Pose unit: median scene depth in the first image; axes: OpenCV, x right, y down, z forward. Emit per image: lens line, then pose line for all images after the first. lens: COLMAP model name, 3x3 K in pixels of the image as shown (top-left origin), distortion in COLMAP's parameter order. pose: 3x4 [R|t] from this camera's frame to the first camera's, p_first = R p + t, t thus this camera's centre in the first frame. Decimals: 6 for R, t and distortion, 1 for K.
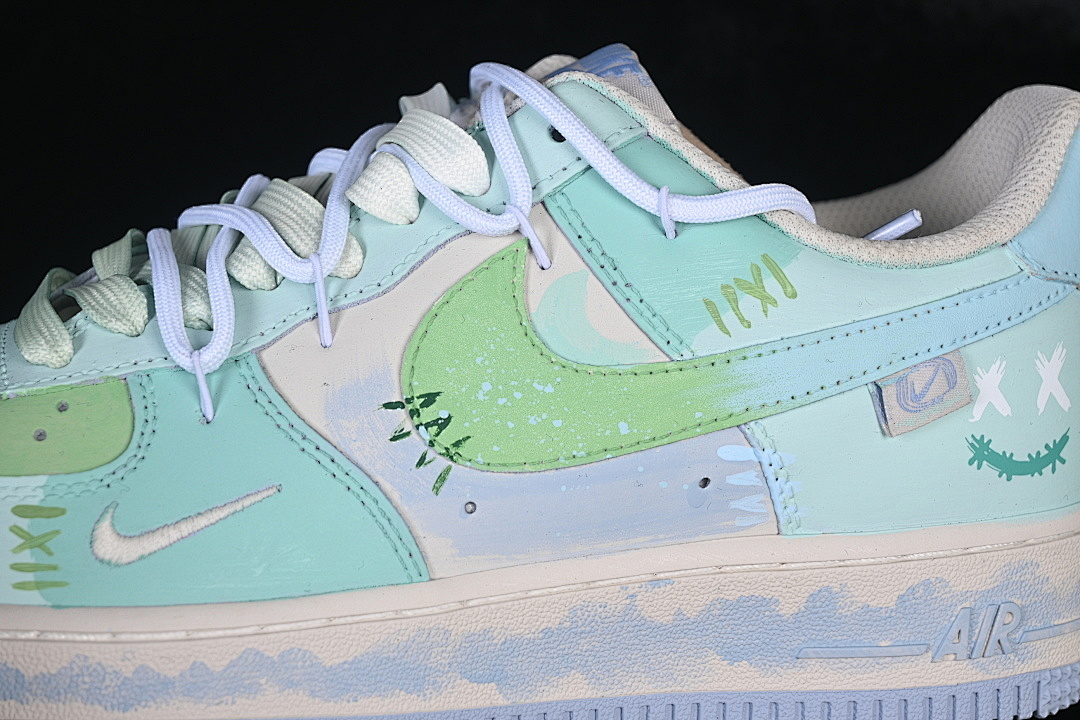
lens RADIAL K [[2313.4, 0, 545.1], [0, 2313.4, 362.9], [0, 0, 1]] dist [0.004256, 0.000000]
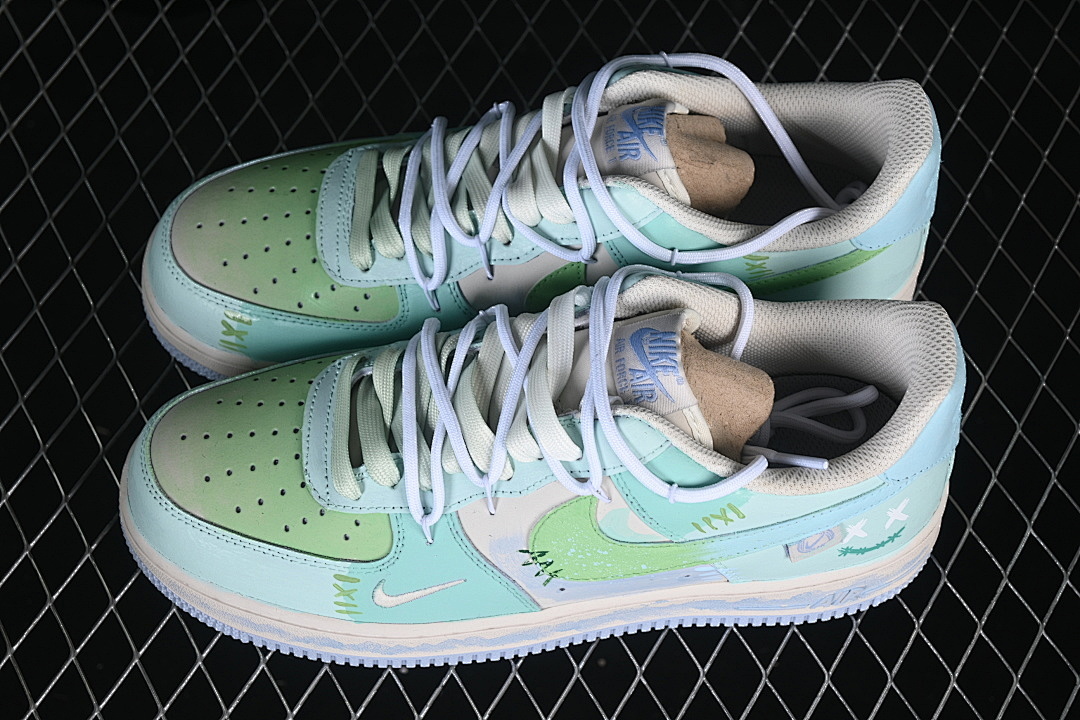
lens RADIAL K [[2313.4, 0, 542.6], [0, 2313.4, 361.1], [0, 0, 1]] dist [0.004256, 0.000000]
pose [[0.985970, 0.136637, -0.095879, 0.110577], [-0.020085, 0.667339, 0.744483, -1.493259], [0.165708, -0.732113, 0.660721, -0.153294]]
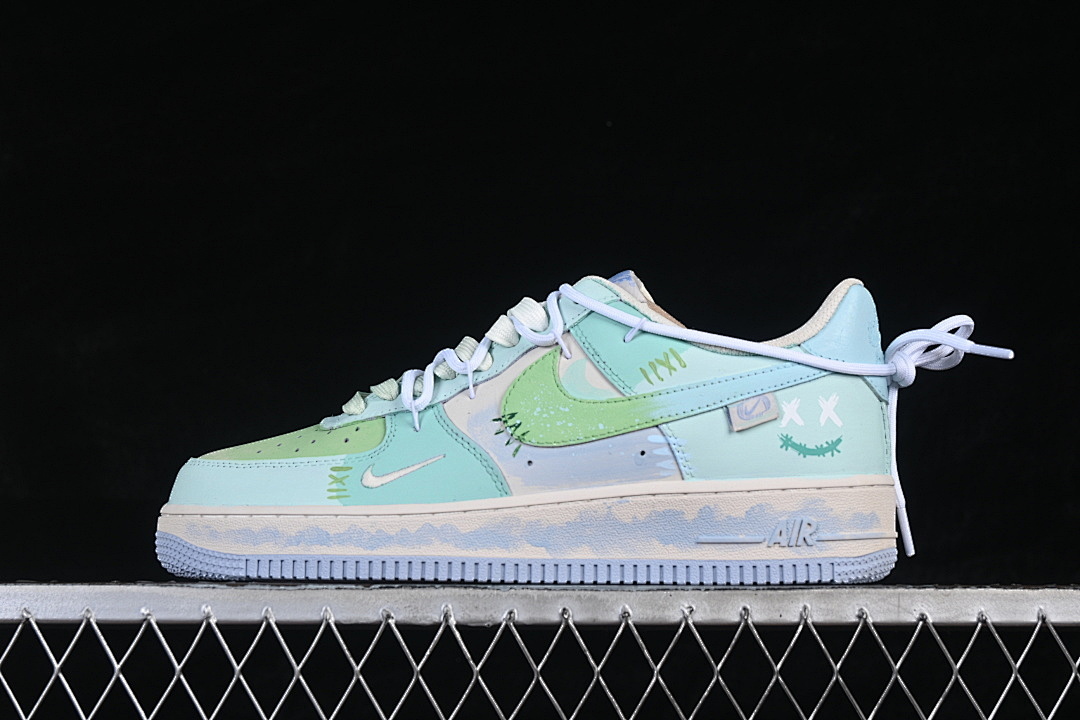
lens RADIAL K [[2313.4, 0, 535.5], [0, 2313.4, 360.4], [0, 0, 1]] dist [0.004256, 0.000000]
pose [[0.957558, -0.063983, -0.281051, 0.579342], [-0.007827, 0.968921, -0.247246, 0.496815], [0.288136, 0.238952, 0.927297, -1.021666]]
